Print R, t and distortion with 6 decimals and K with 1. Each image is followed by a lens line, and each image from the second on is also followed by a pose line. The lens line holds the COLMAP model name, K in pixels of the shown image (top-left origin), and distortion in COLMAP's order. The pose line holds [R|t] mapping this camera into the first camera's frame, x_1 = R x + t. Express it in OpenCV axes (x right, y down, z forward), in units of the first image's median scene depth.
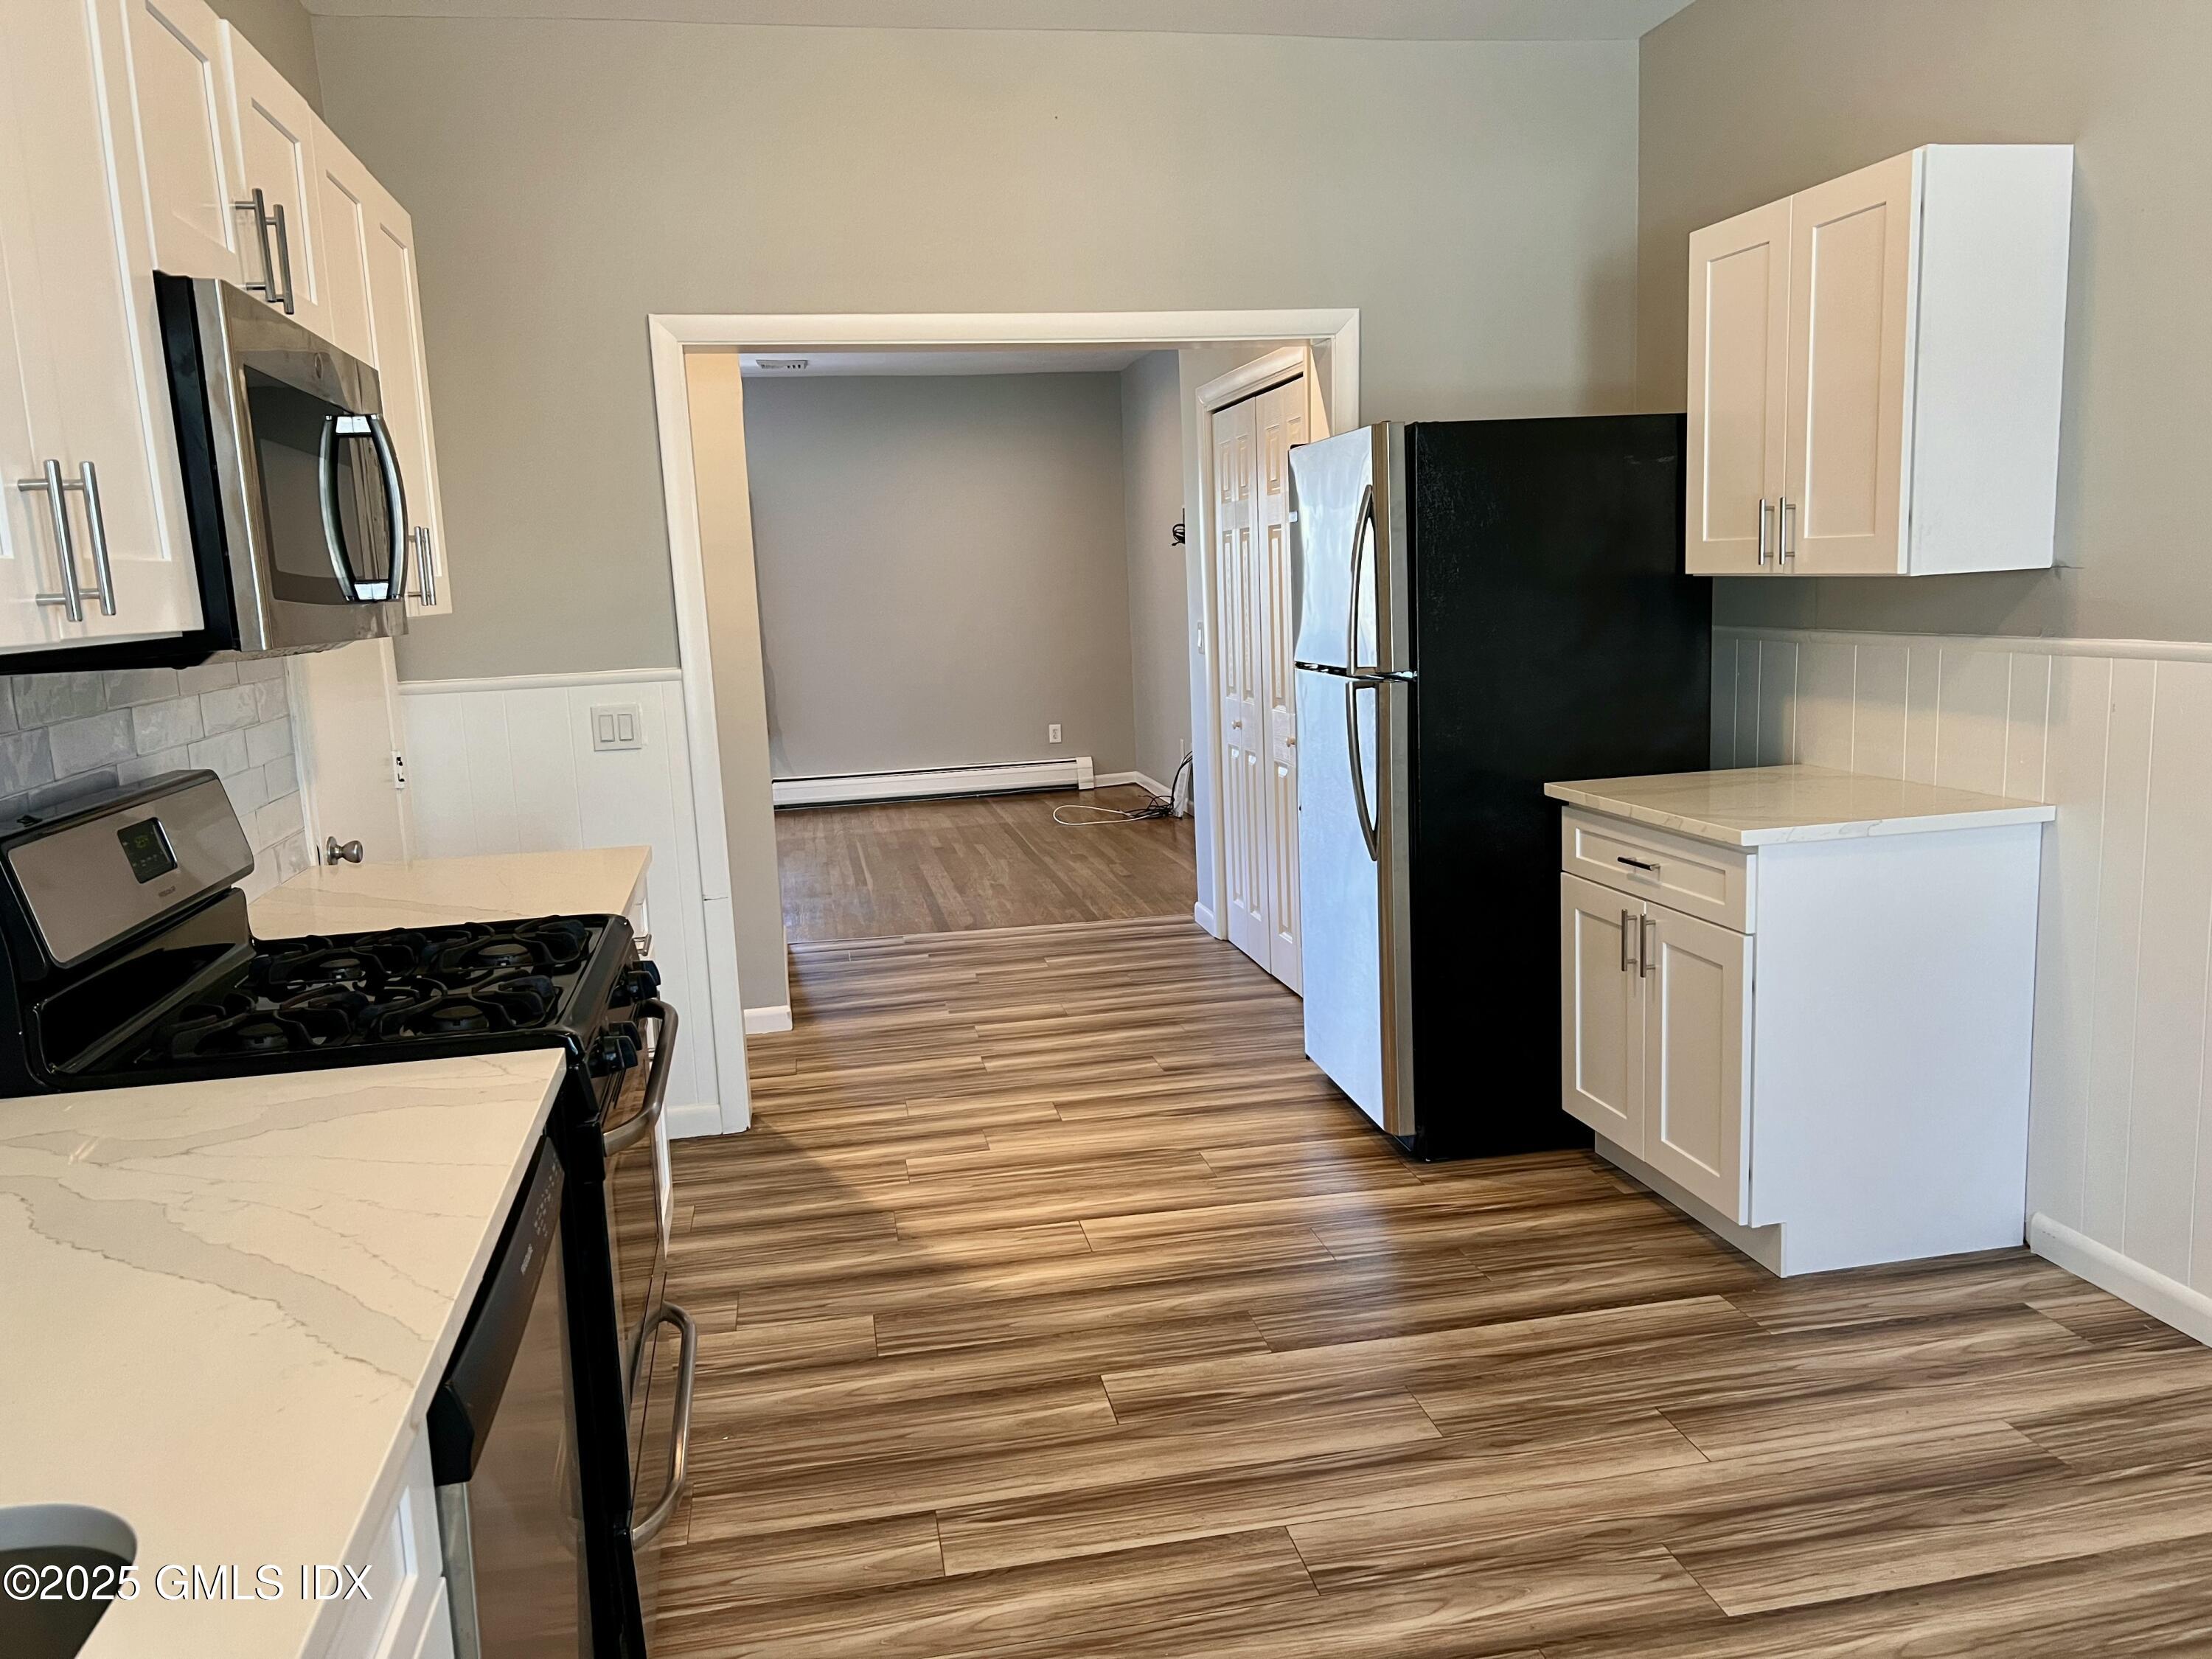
lens RADIAL K [[1672.4, 0, 1113.4], [0, 1672.4, 834.4], [0, 0, 1]] dist [0.056822, -0.056264]
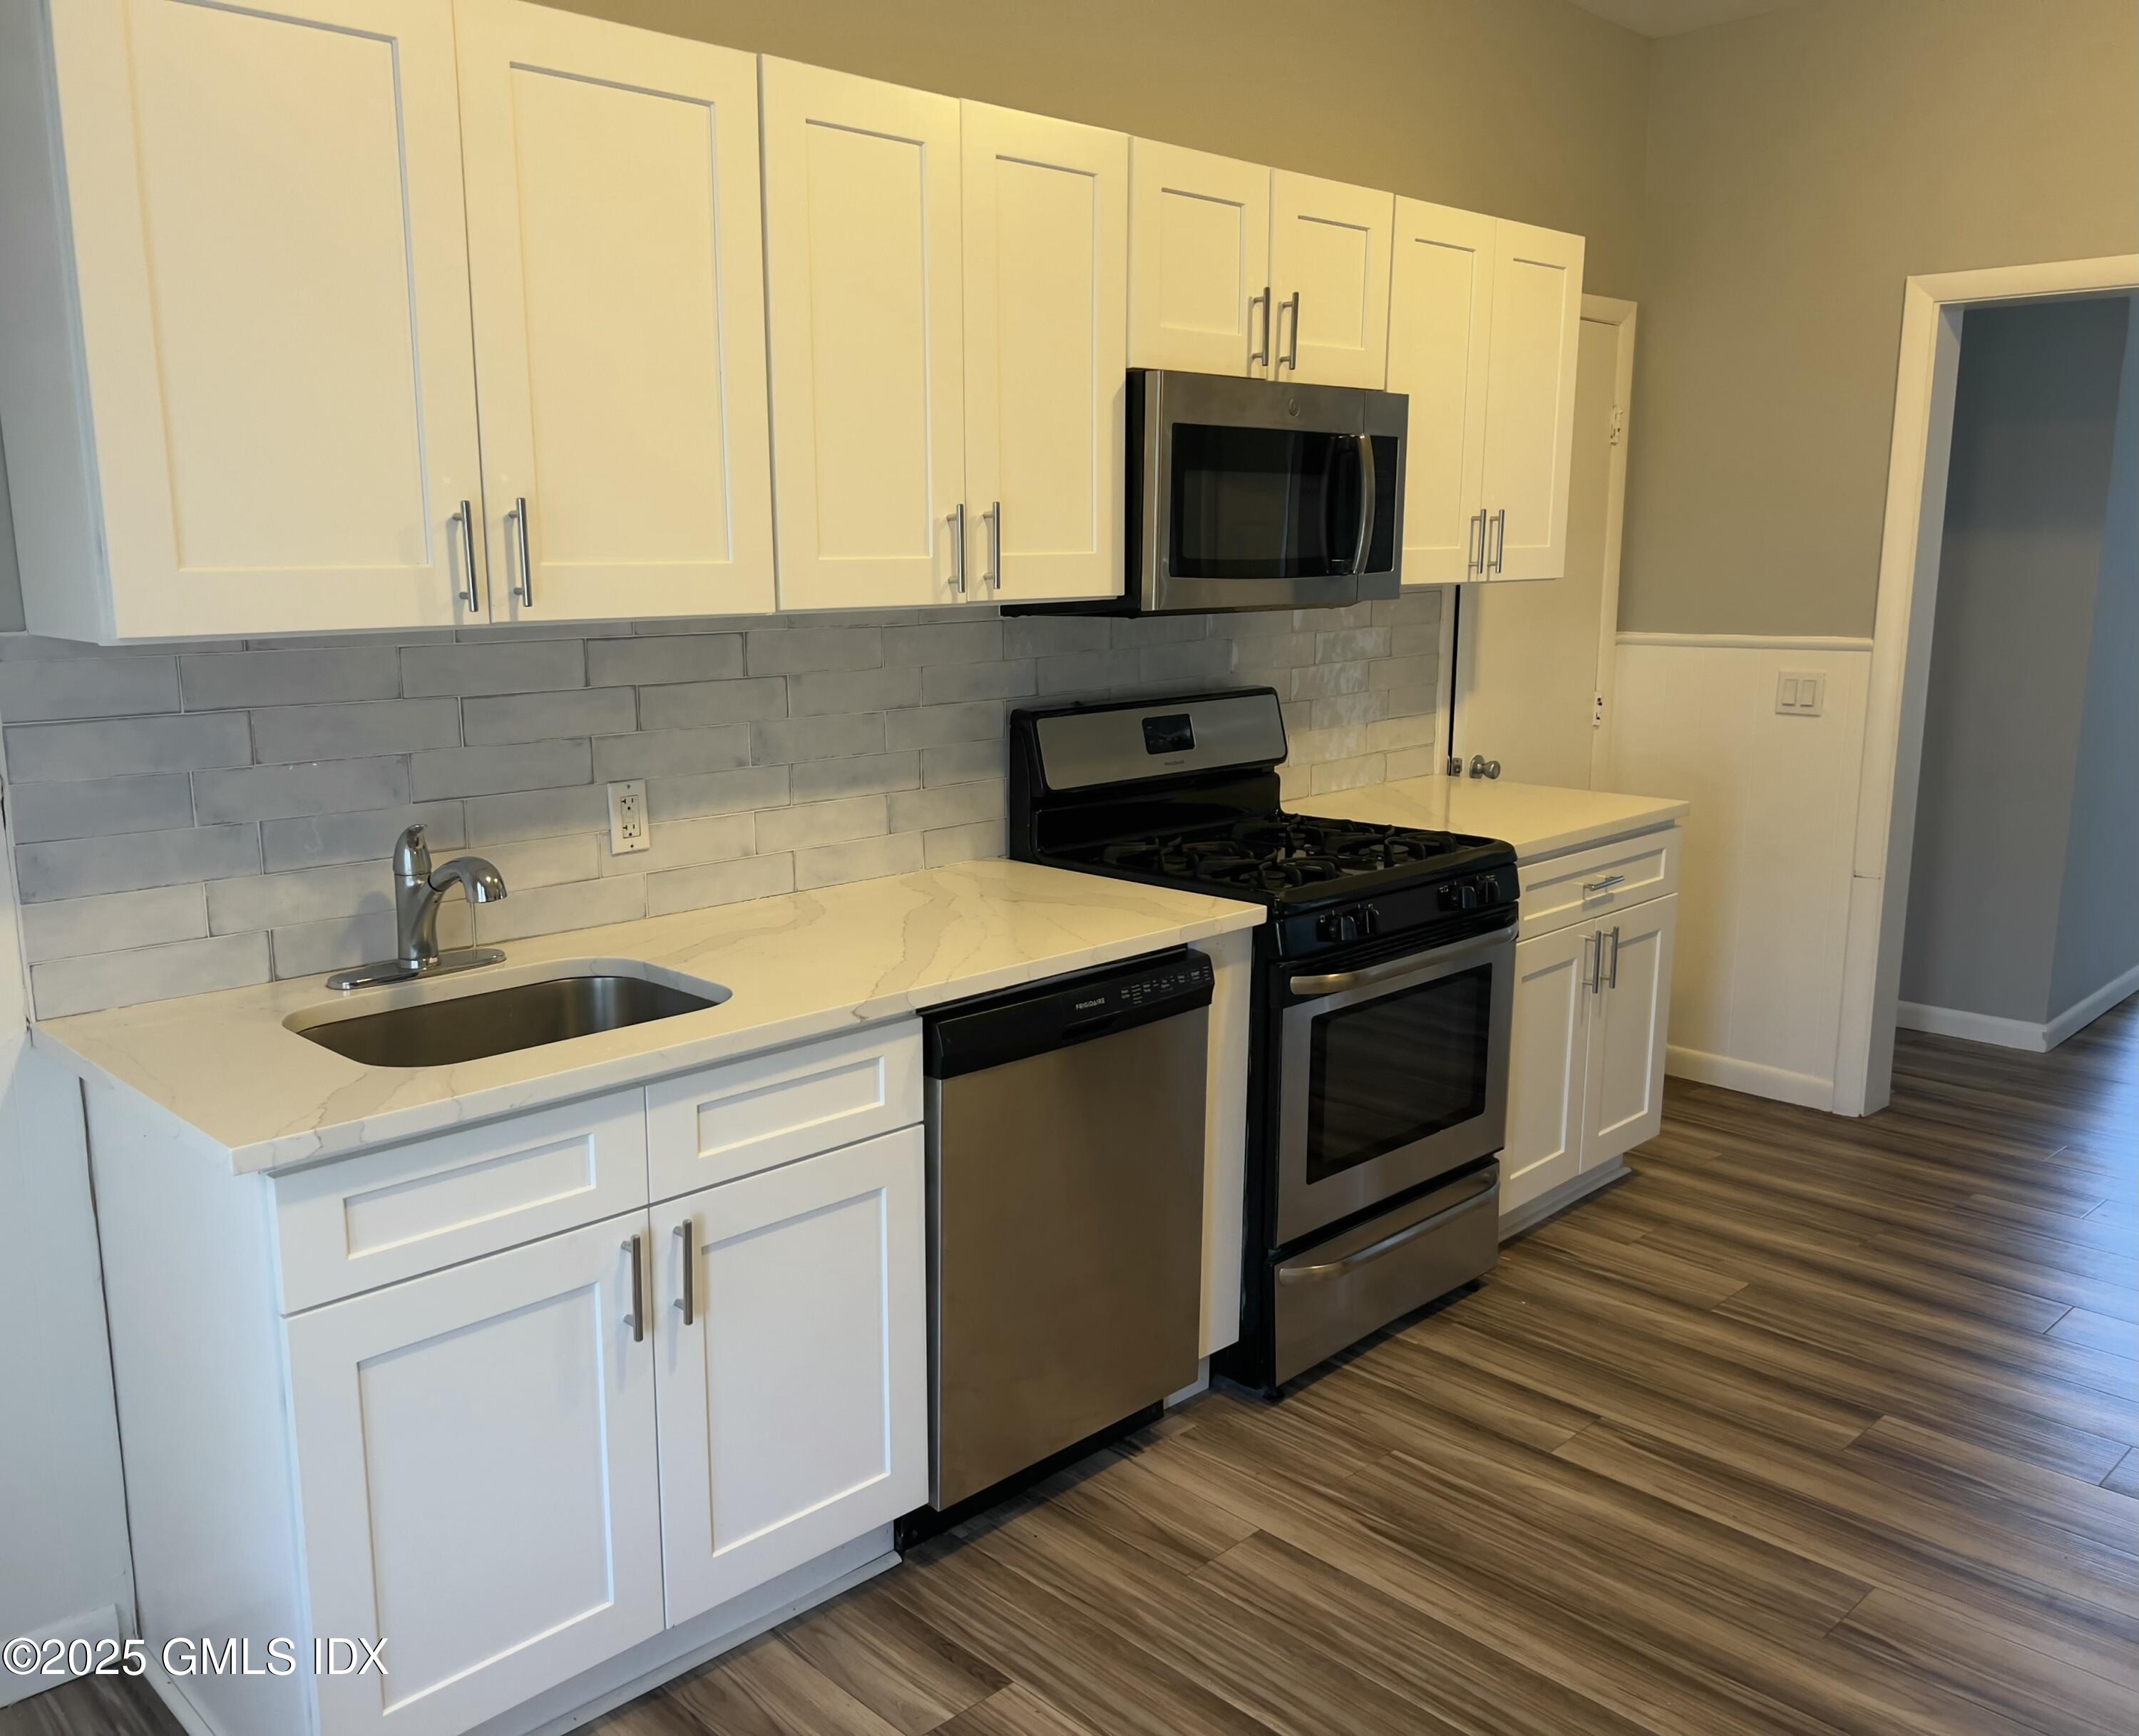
lens RADIAL K [[1744.4, 0, 953.1], [0, 1744.4, 892.9], [0, 0, 1]] dist [0.003535, 0.006753]
pose [[0.516762, 0.204896, -0.831249, 0.519732], [-0.143200, 0.977947, 0.152032, -0.048541], [0.844068, 0.040470, 0.534707, 0.005177]]
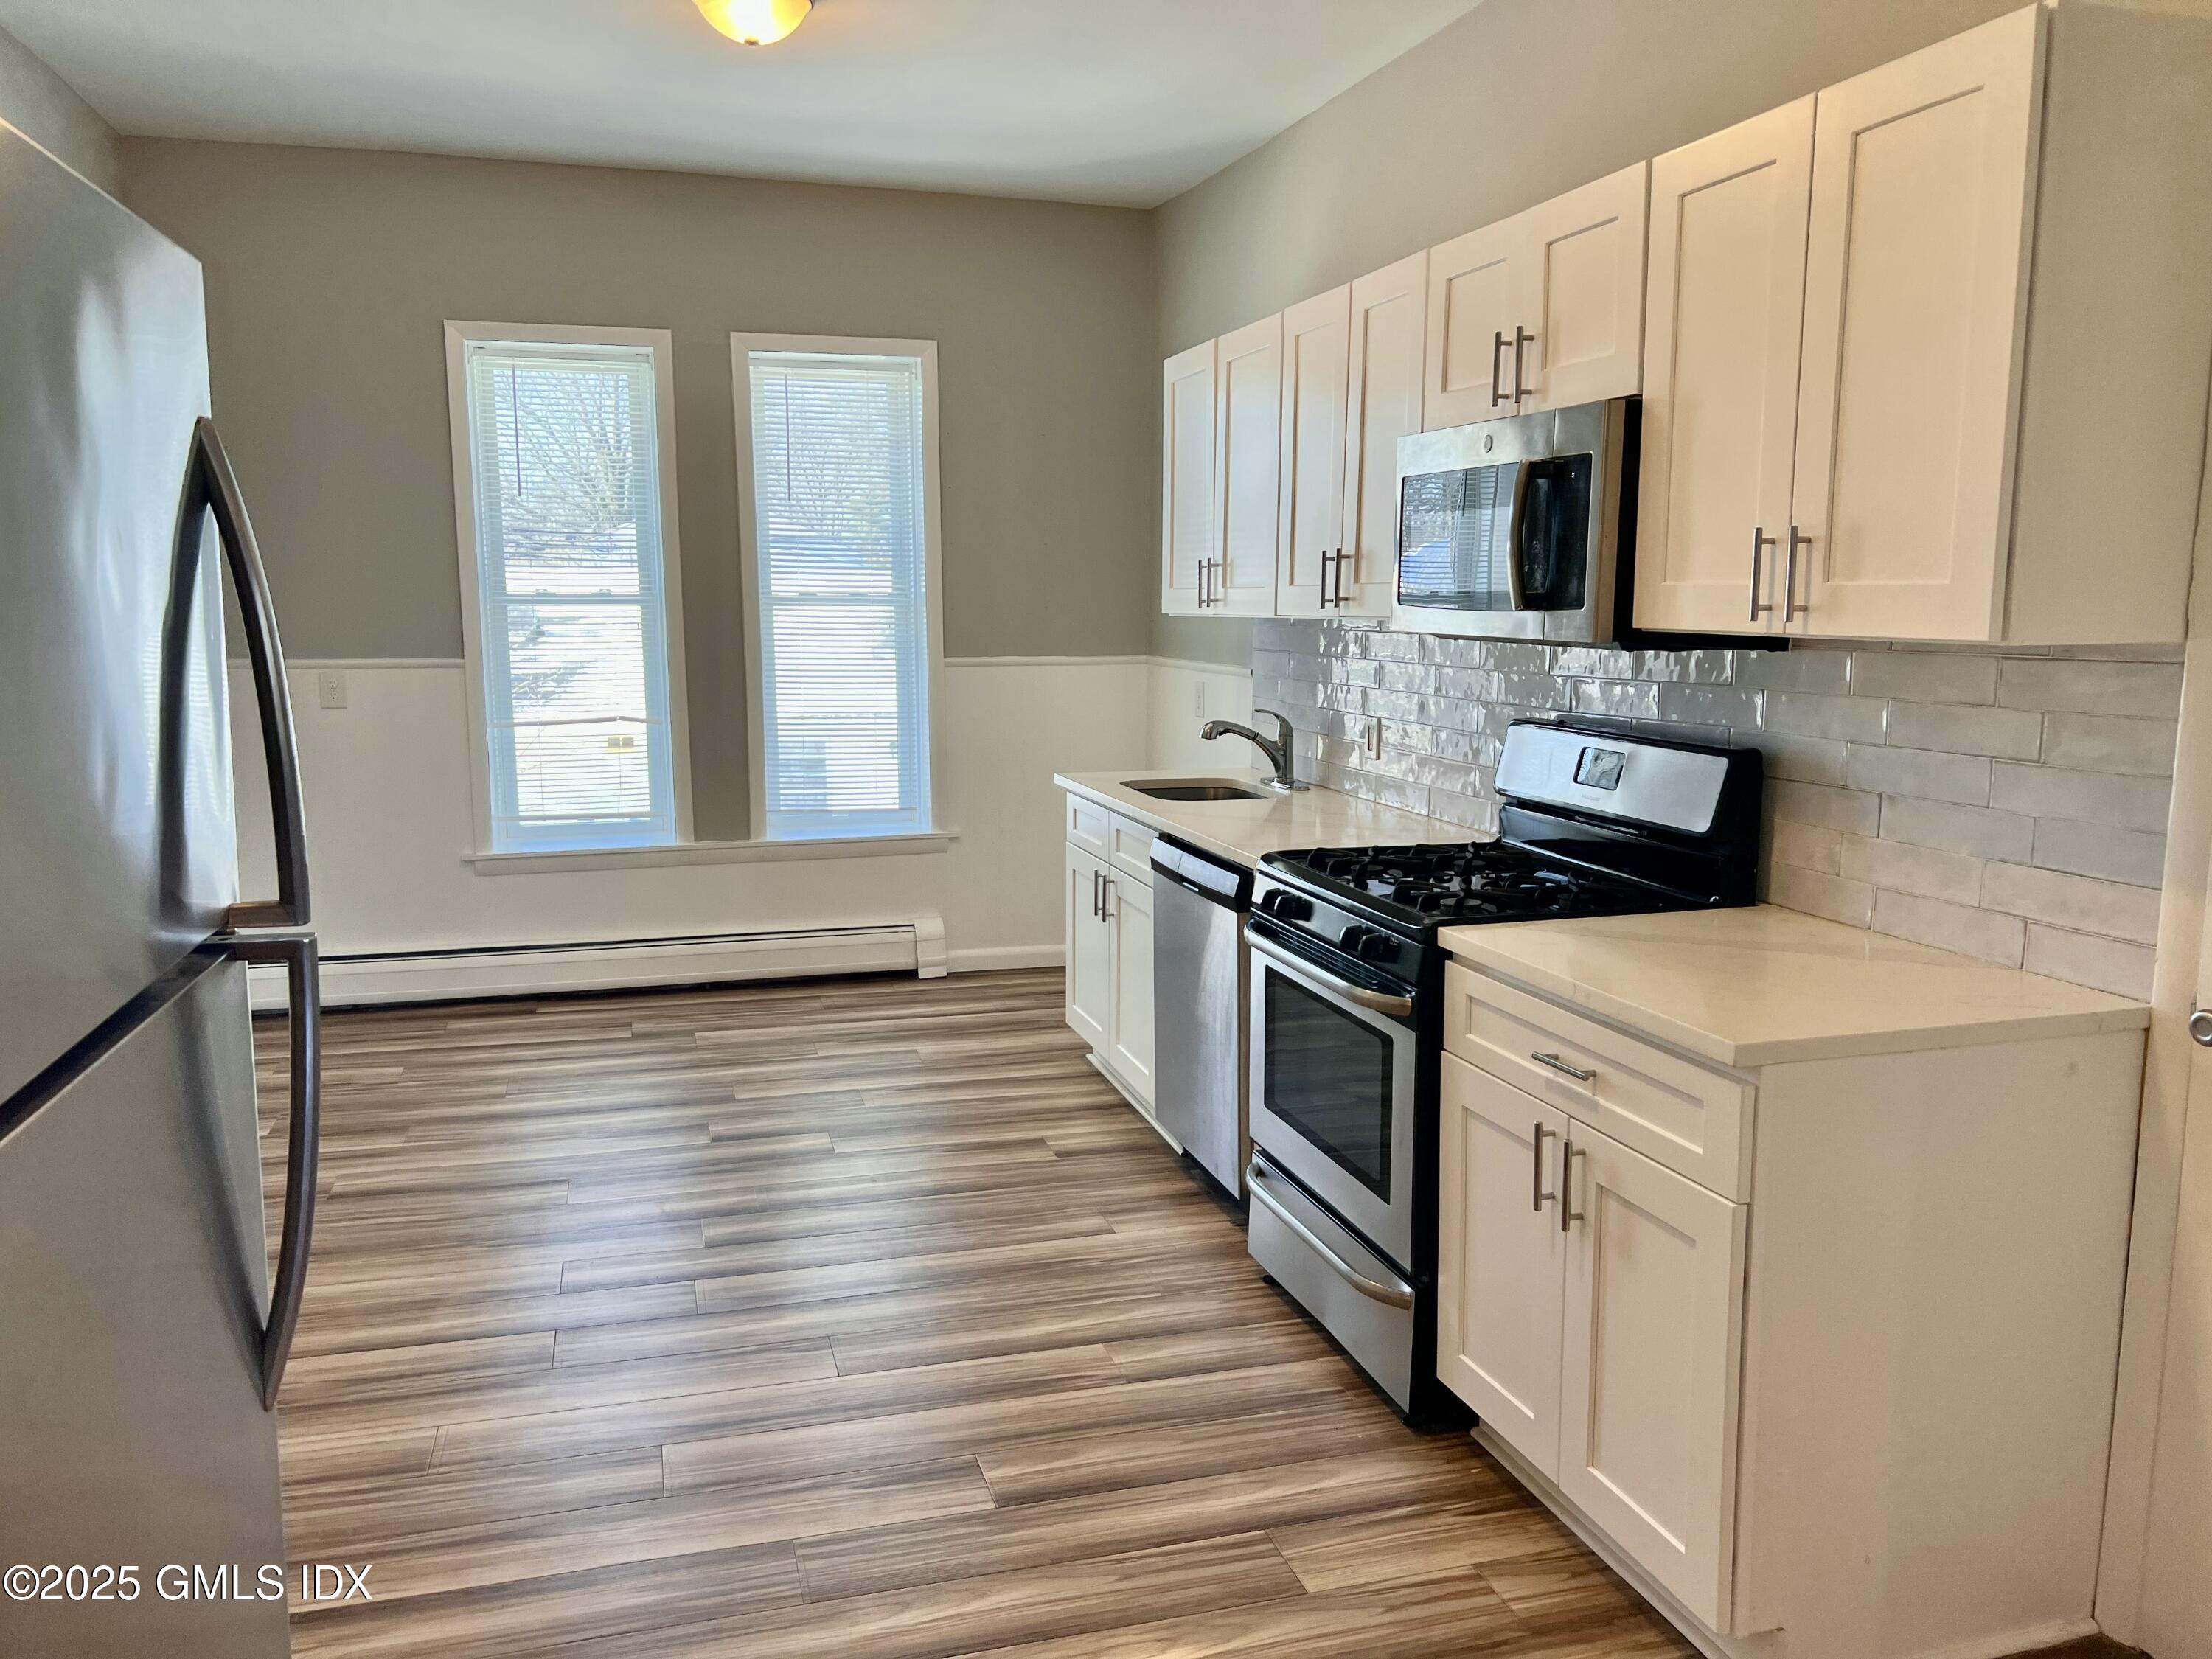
lens RADIAL K [[1672.4, 0, 1108.9], [0, 1672.4, 831.2], [0, 0, 1]] dist [0.056822, -0.056264]
pose [[-0.995268, 0.049359, -0.083700, -0.010306], [0.022573, 0.955256, 0.294917, -0.301577], [0.094512, 0.291632, -0.951850, 1.868941]]
